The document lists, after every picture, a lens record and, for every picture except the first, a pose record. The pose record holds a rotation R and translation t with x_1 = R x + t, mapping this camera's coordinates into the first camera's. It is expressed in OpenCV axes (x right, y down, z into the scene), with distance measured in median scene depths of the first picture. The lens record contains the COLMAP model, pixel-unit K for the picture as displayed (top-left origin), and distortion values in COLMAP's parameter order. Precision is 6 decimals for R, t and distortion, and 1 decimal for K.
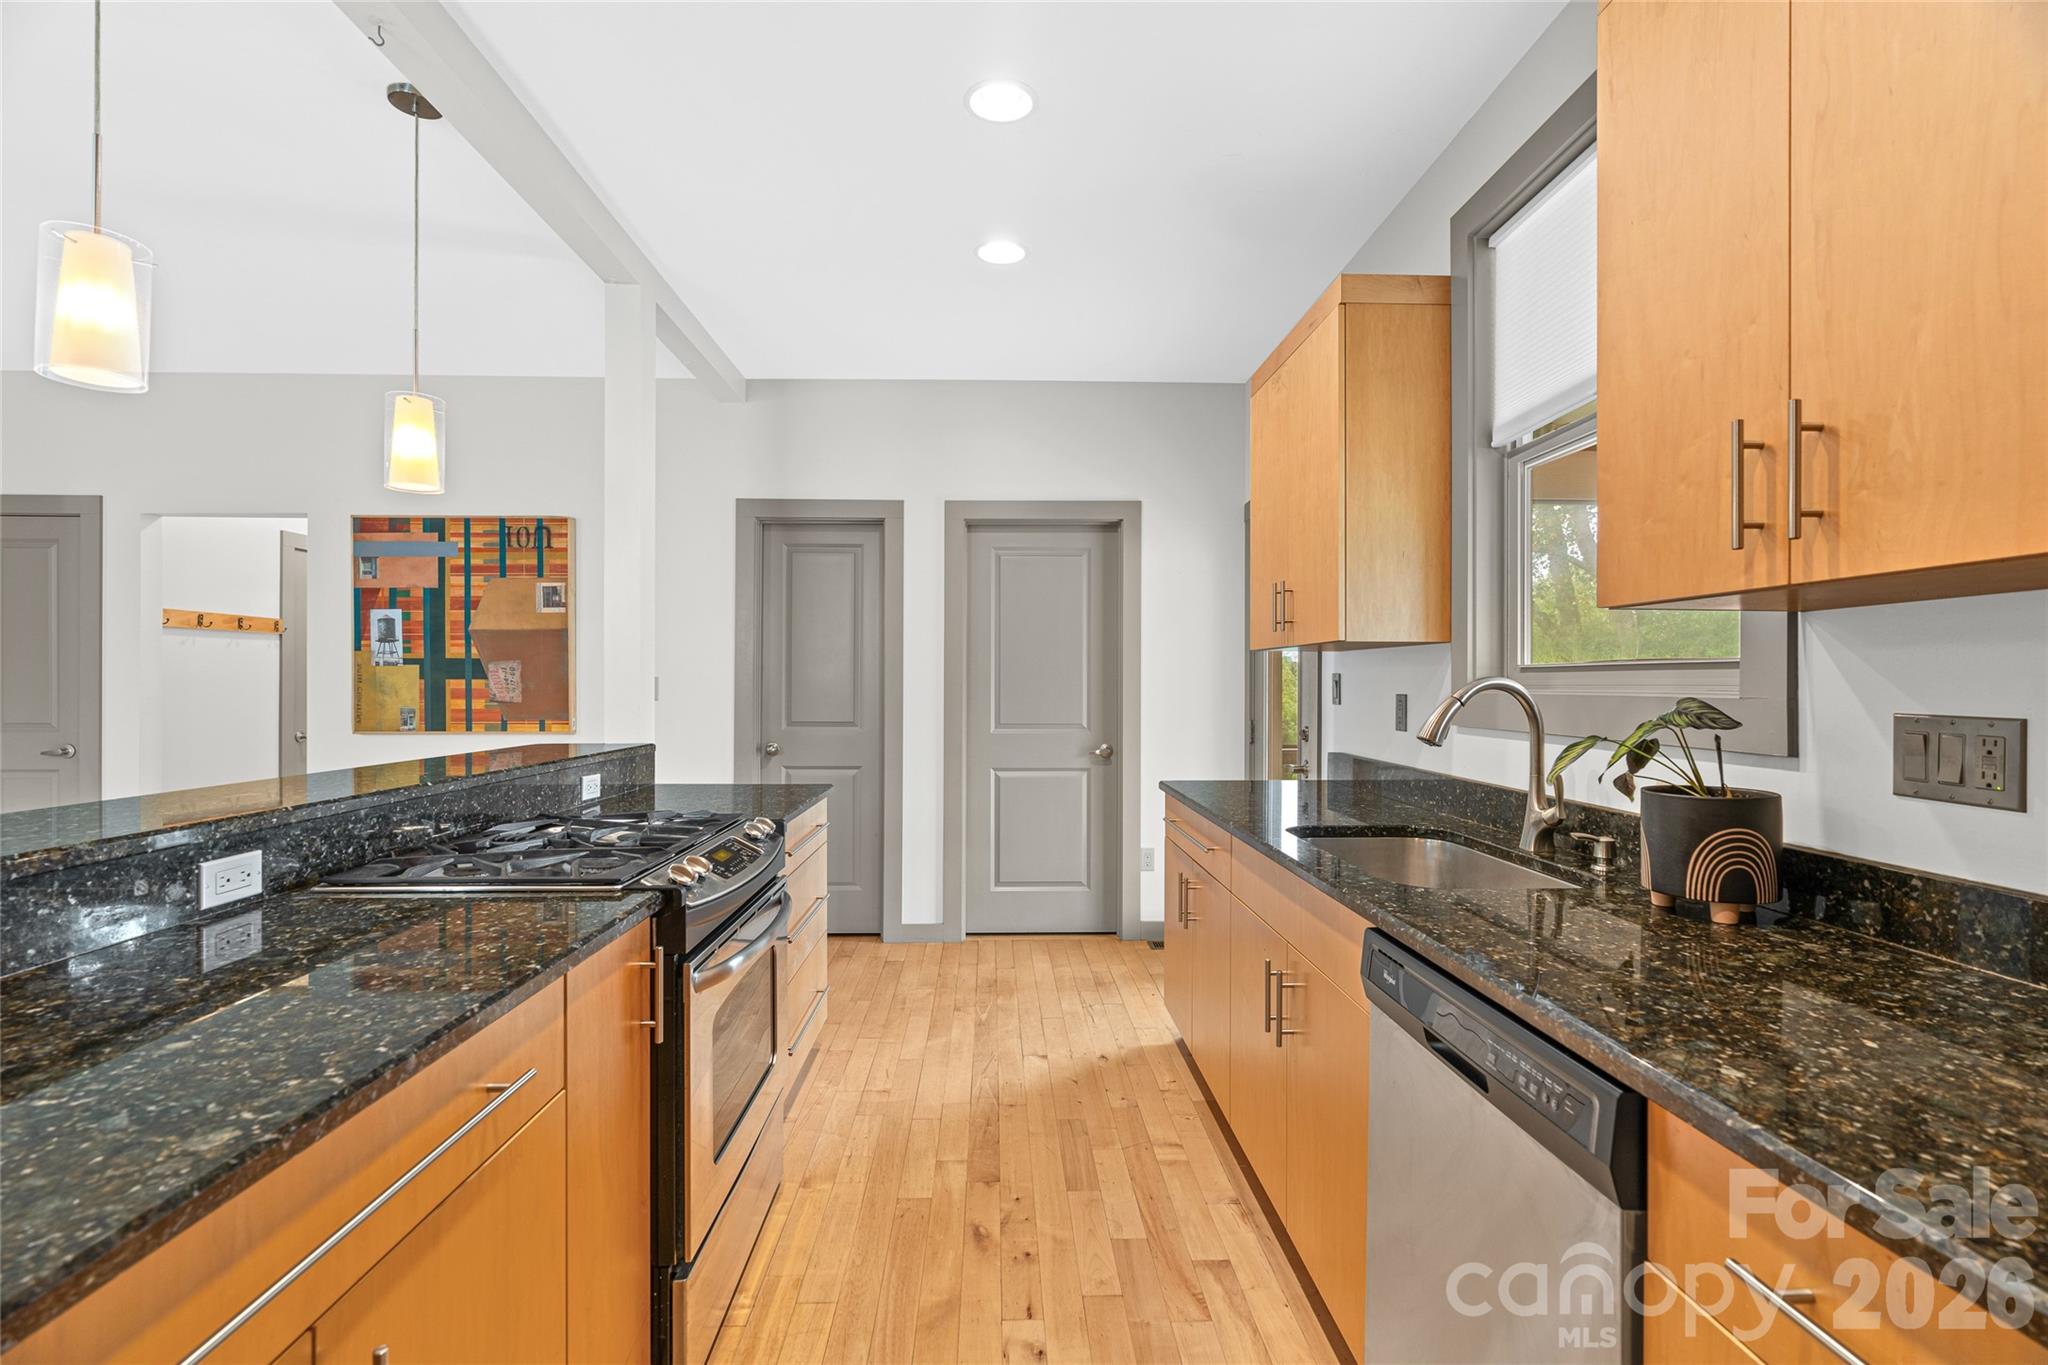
lens RADIAL K [[1121.7, 0, 1024.0], [0, 1121.7, 682.5], [0, 0, 1]] dist [-0.003491, -0.000120]
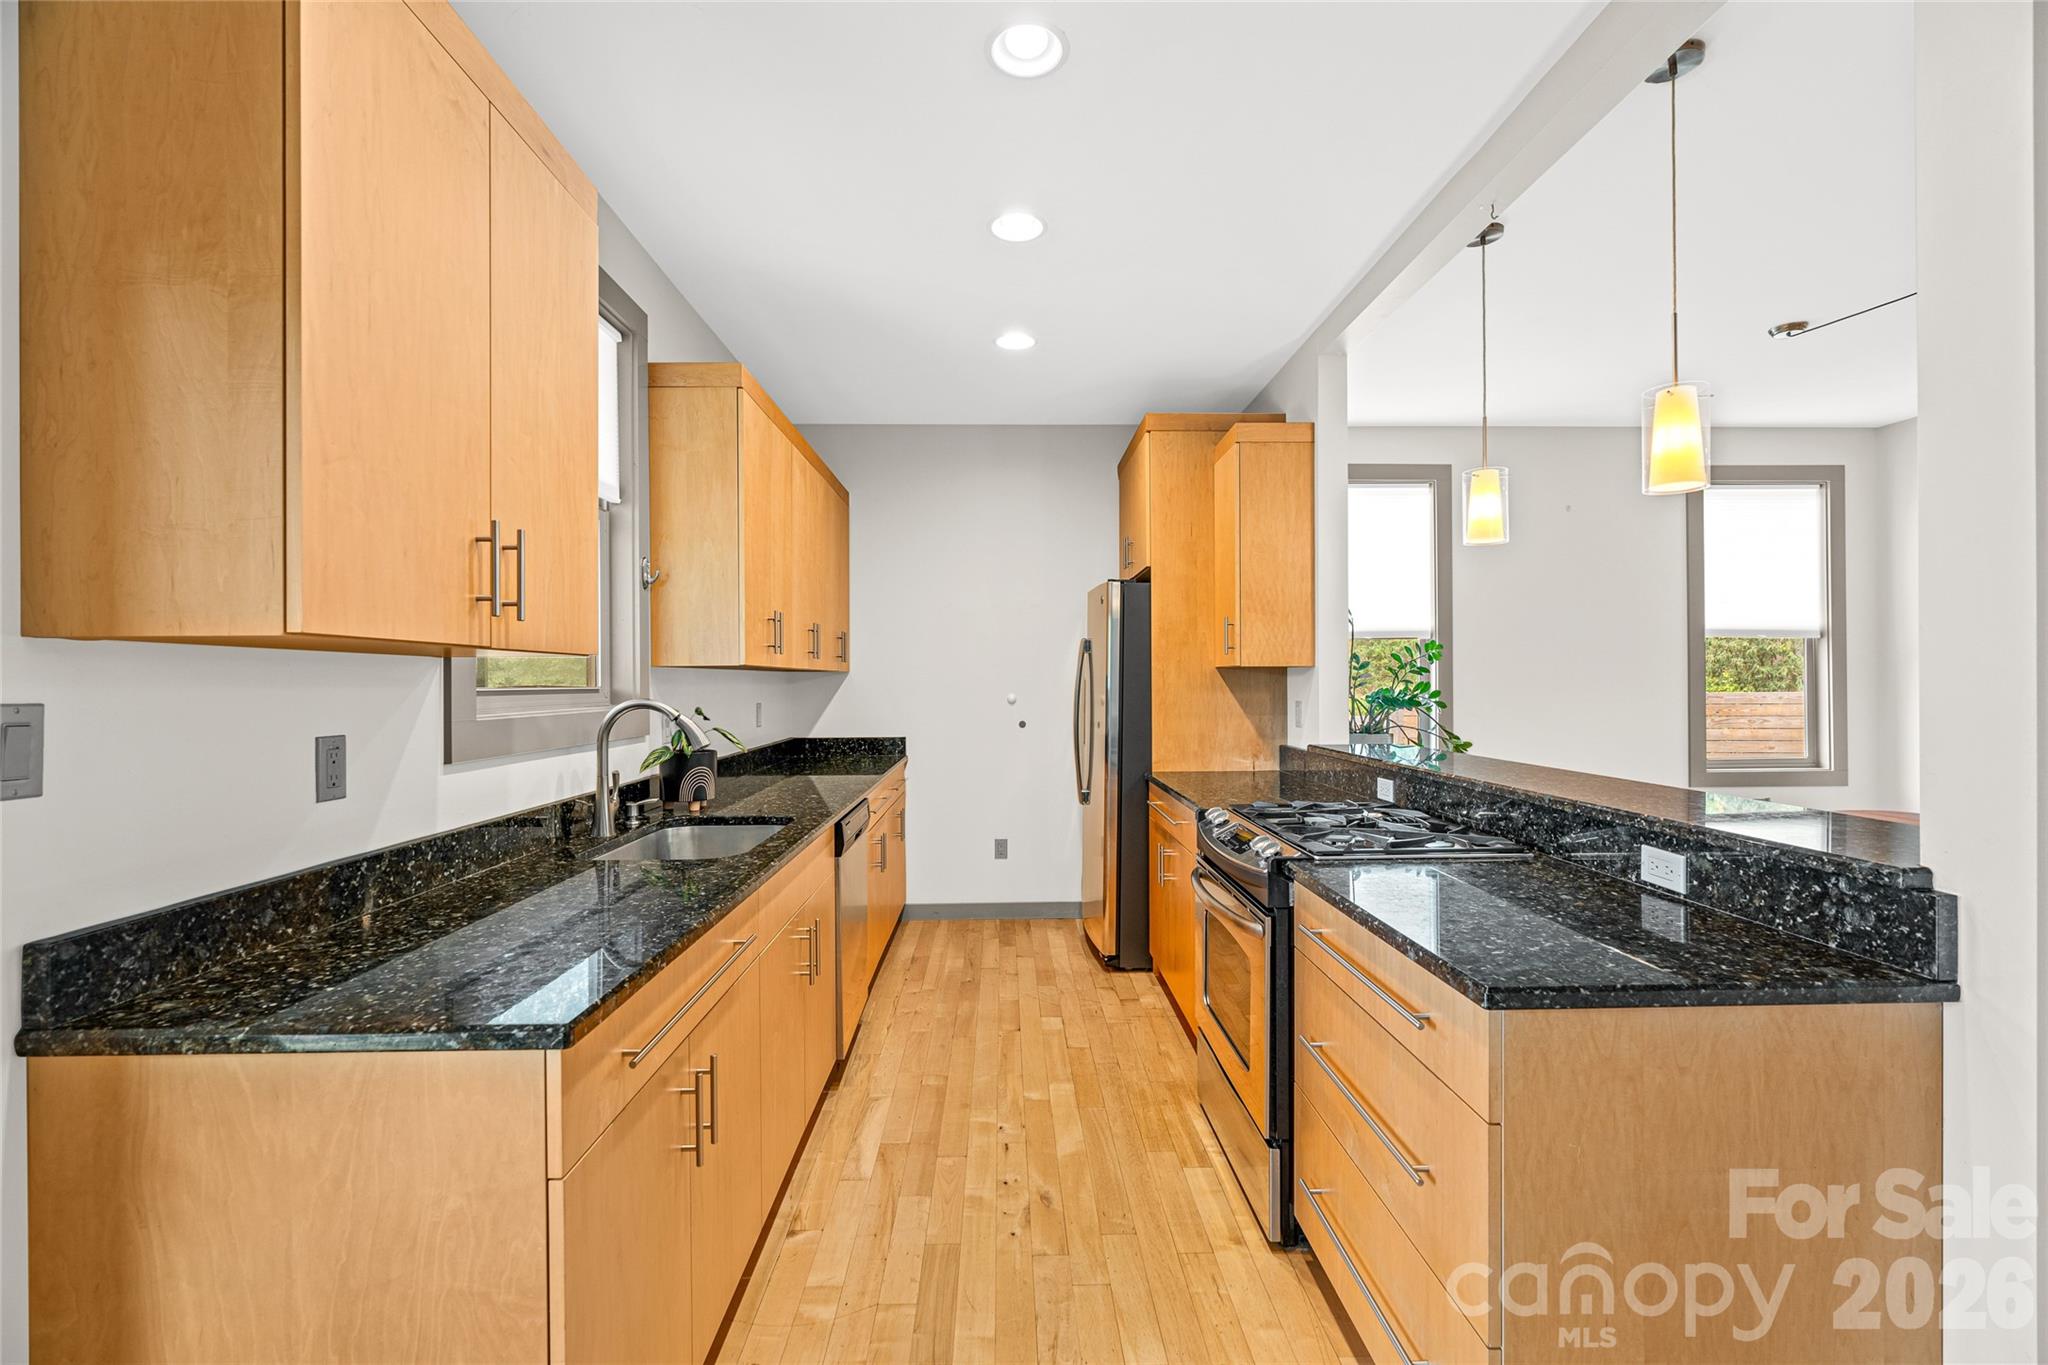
lens RADIAL K [[1121.7, 0, 1024.0], [0, 1121.7, 682.5], [0, 0, 1]] dist [-0.003491, -0.000120]
pose [[-0.999877, 0.002869, 0.015428, -0.039283], [0.002804, 0.999987, -0.004232, -0.019893], [-0.015440, -0.004188, -0.999872, 2.168233]]
